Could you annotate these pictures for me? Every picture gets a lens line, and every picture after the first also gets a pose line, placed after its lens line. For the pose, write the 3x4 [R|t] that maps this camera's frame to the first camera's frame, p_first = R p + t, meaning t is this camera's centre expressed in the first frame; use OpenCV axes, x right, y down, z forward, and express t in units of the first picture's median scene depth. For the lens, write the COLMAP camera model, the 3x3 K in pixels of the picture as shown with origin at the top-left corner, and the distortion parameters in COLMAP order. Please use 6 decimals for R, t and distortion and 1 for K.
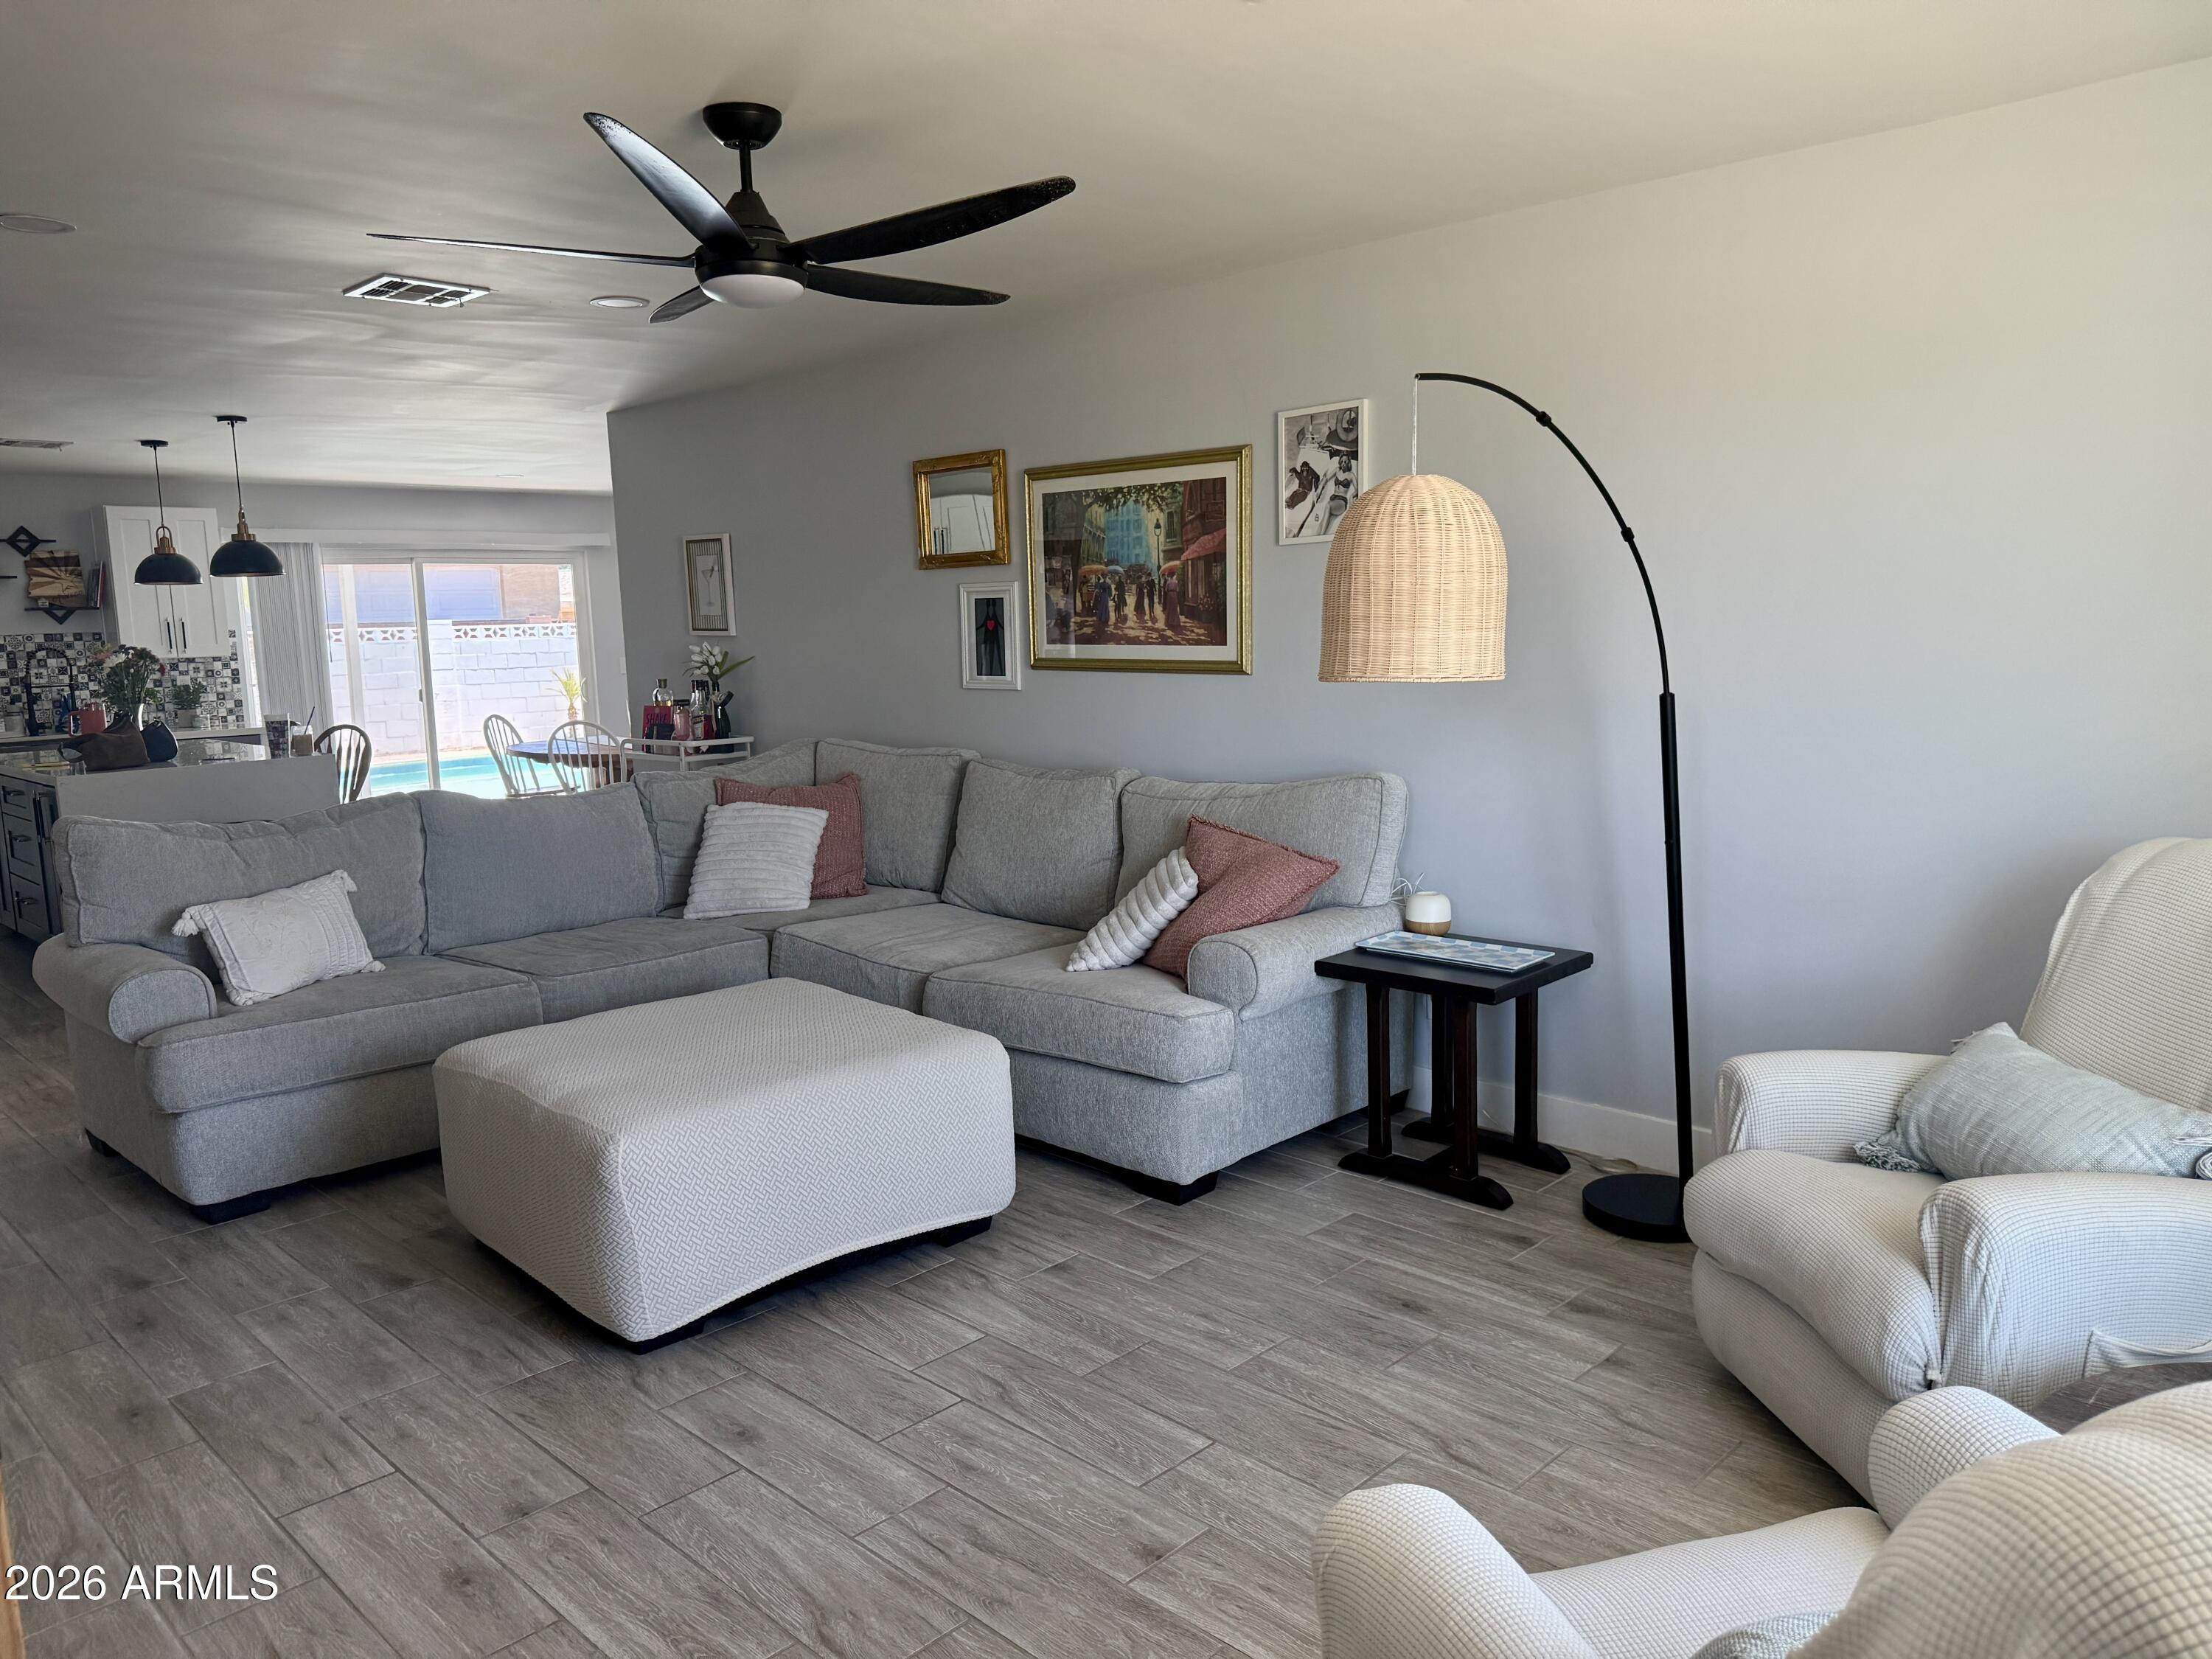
lens RADIAL K [[1609.6, 0, 1105.4], [0, 1609.6, 831.7], [0, 0, 1]] dist [0.019558, -0.012177]
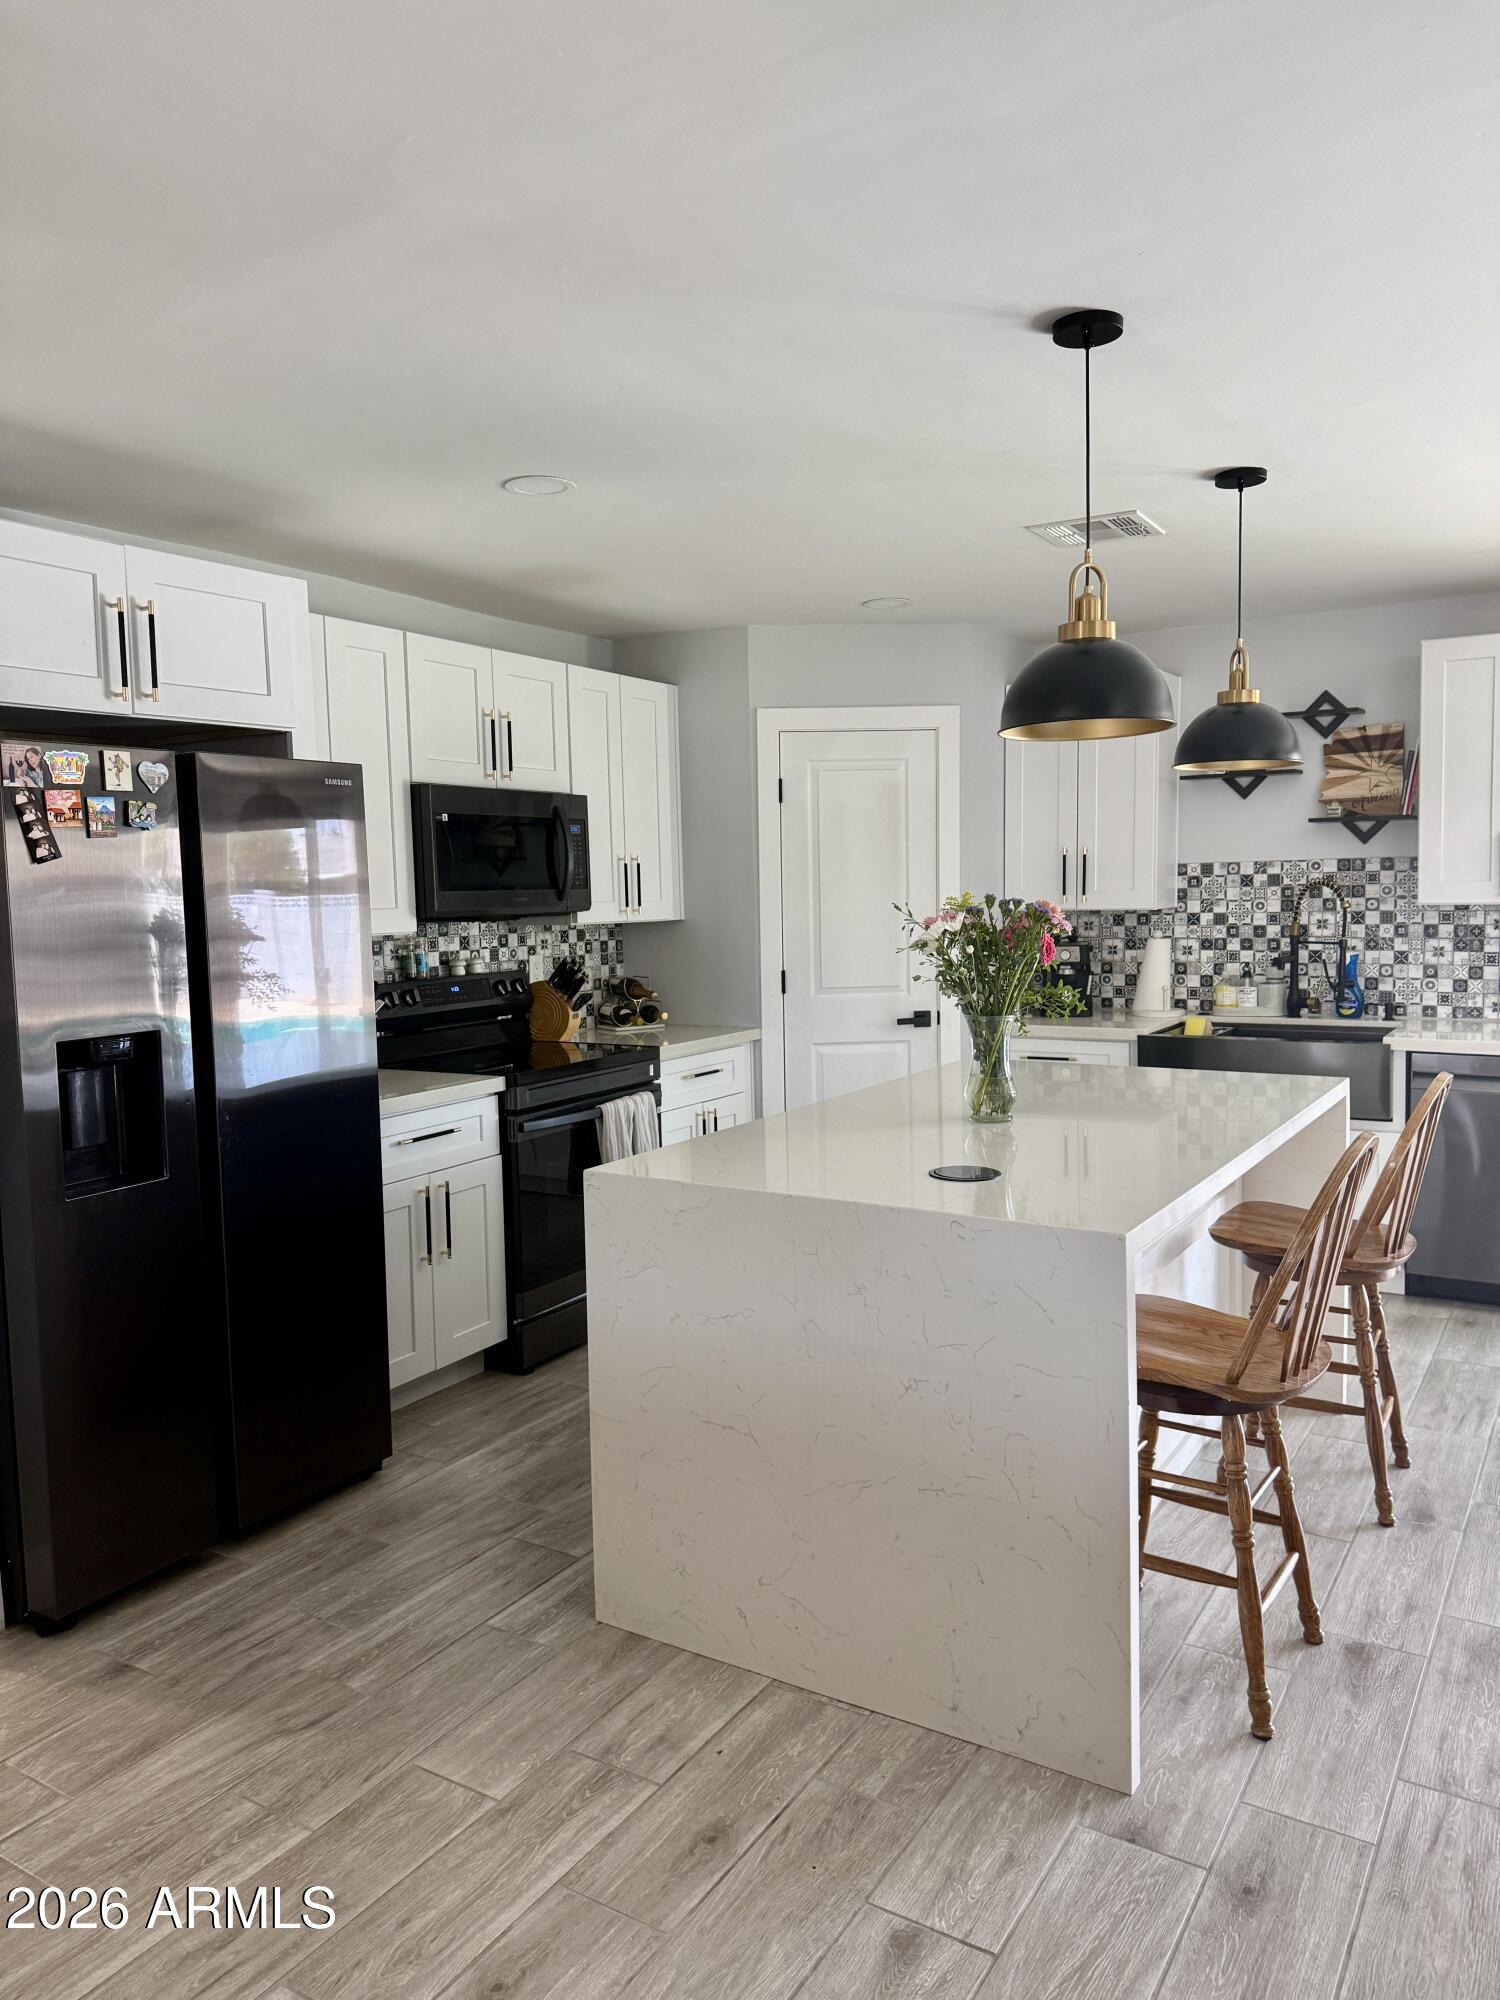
lens RADIAL K [[1455.3, 0, 750.7], [0, 1455.3, 994.4], [0, 0, 1]] dist [0.019558, -0.012177]
pose [[0.234410, 0.100793, -0.966898, -0.152289], [-0.120153, 0.989988, 0.074071, -0.084425], [0.964684, 0.098812, 0.244174, 0.645333]]
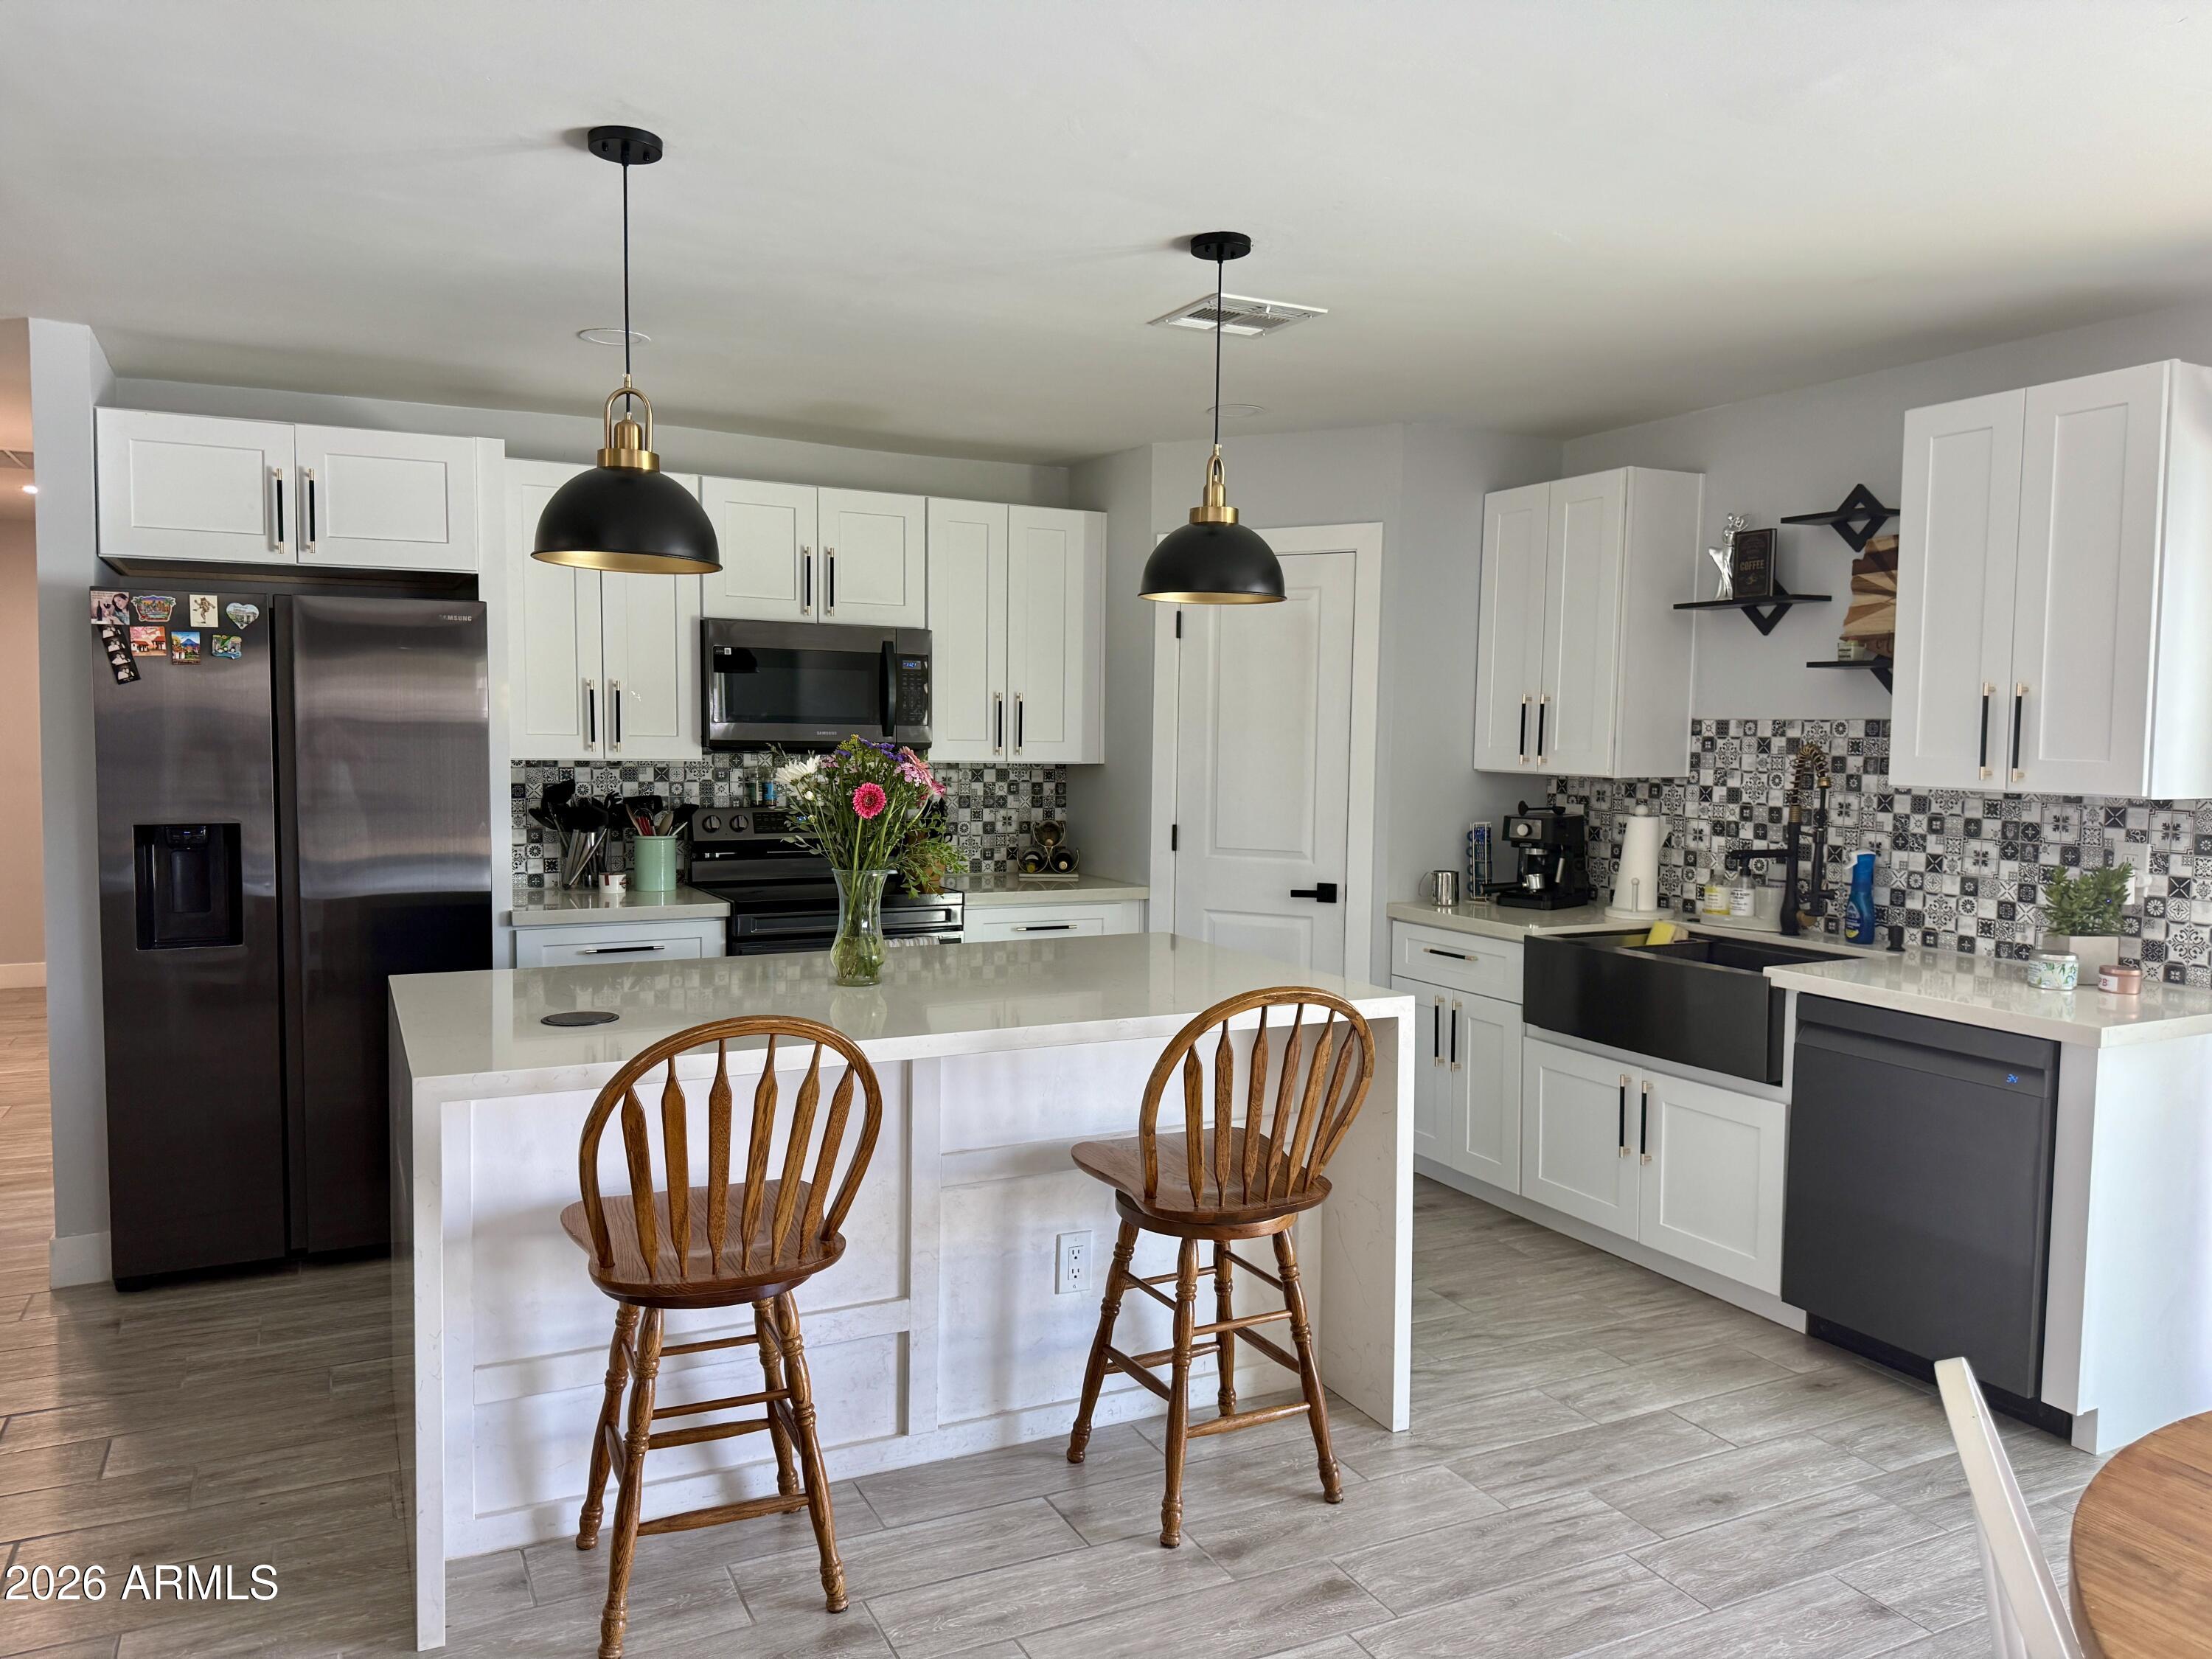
lens RADIAL K [[1609.6, 0, 1097.9], [0, 1609.6, 837.2], [0, 0, 1]] dist [0.019558, -0.012177]
pose [[-0.324489, 0.091695, -0.941434, -0.159026], [-0.133604, 0.980869, 0.141586, -0.125167], [0.936406, 0.171723, -0.306031, 0.944158]]
